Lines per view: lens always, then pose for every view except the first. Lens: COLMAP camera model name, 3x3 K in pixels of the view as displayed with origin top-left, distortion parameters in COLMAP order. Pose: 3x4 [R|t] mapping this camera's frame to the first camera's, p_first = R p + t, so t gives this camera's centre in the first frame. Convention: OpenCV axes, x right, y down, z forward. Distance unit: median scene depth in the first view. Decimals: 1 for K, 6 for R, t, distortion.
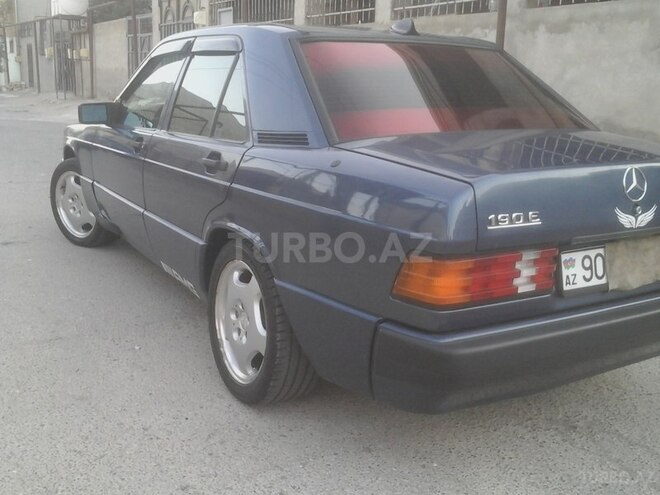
lens RADIAL K [[776.7, 0, 326.9], [0, 776.7, 251.0], [0, 0, 1]] dist [0.025462, 0.000000]
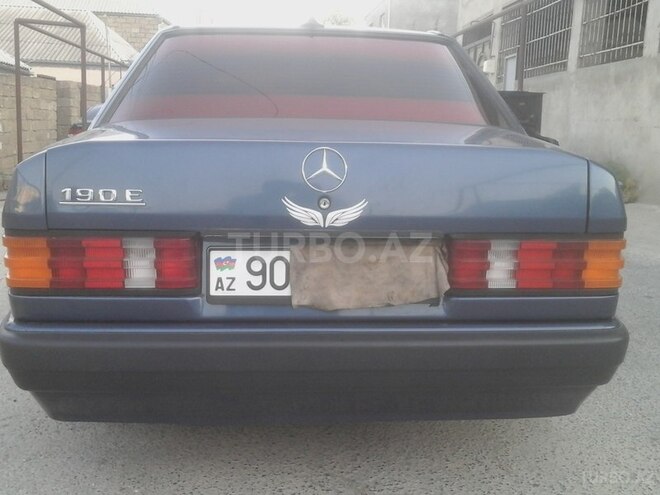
lens RADIAL K [[776.7, 0, 329.7], [0, 776.7, 246.6], [0, 0, 1]] dist [0.025462, 0.000000]
pose [[0.883668, 0.061280, -0.464085, 0.753683], [-0.099671, 0.993292, -0.058626, 0.033789], [0.457380, 0.098062, 0.883848, 0.325963]]
